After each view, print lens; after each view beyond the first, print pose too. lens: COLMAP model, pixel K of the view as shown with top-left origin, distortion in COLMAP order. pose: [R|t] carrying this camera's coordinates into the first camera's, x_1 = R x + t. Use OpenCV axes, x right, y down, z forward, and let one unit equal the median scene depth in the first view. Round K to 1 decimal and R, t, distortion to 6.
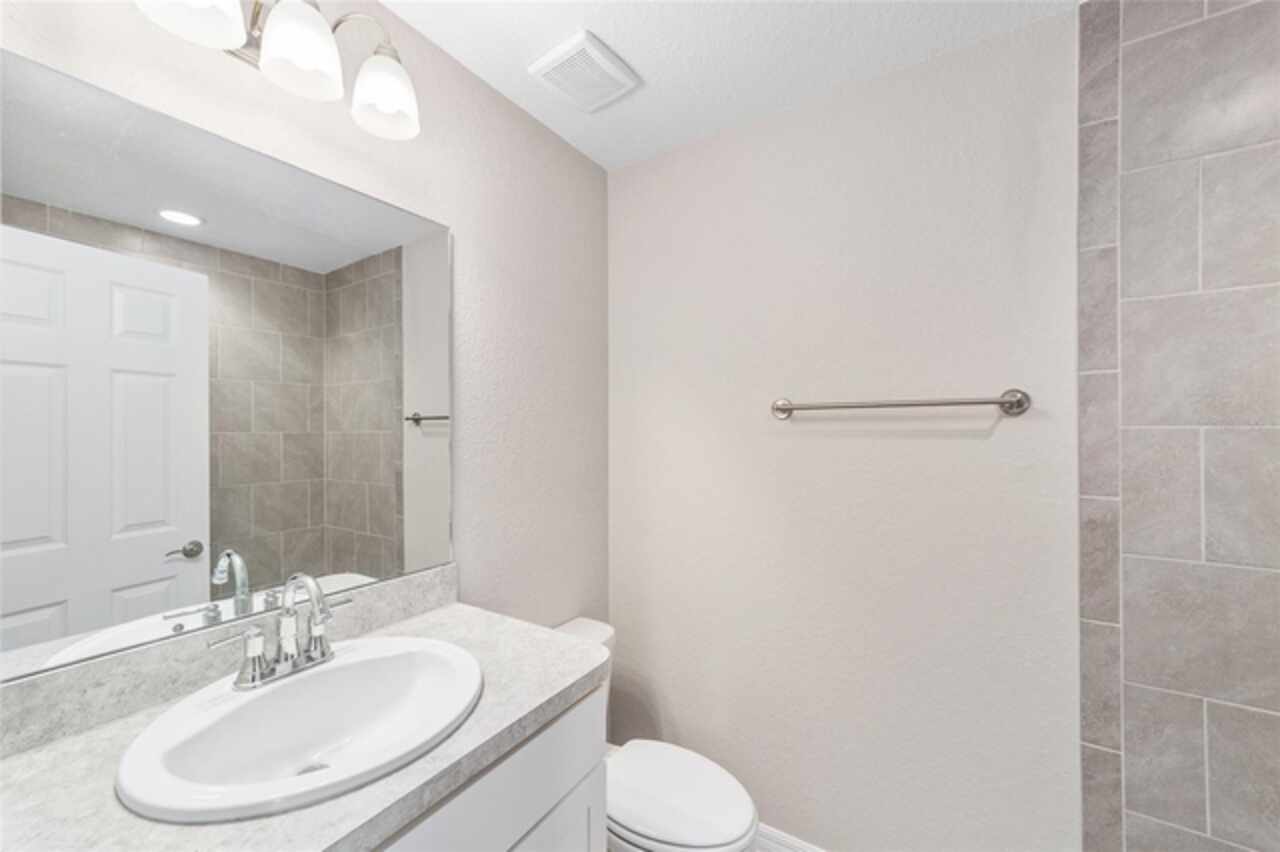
lens RADIAL K [[484.9, 0, 640.2], [0, 484.9, 427.7], [0, 0, 1]] dist [0.001840, 0.000124]
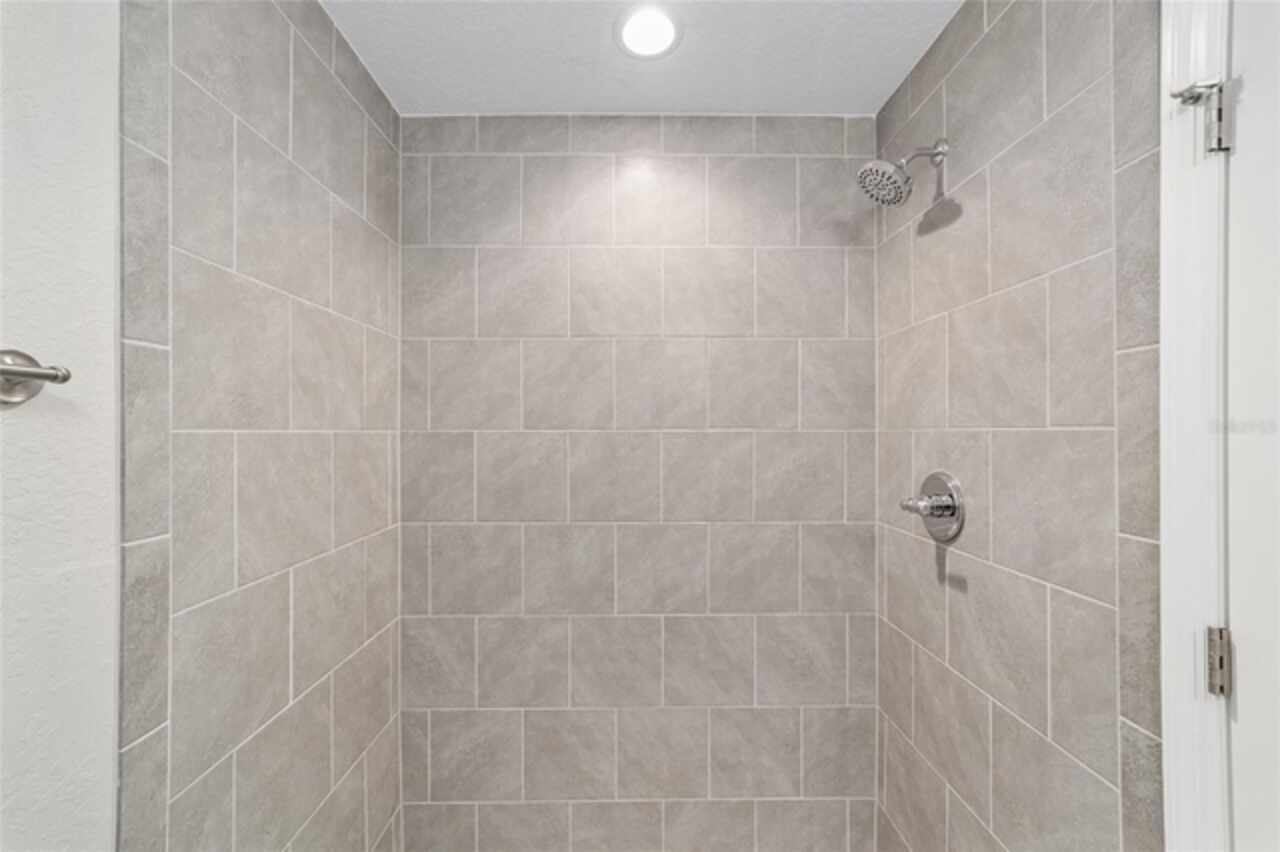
lens RADIAL K [[484.9, 0, 637.7], [0, 484.9, 427.2], [0, 0, 1]] dist [0.001840, 0.000124]
pose [[-0.554029, 0.016466, 0.832335, 0.051892], [0.005338, 0.999854, -0.016227, 0.009235], [-0.832480, -0.004548, -0.554036, 0.830608]]
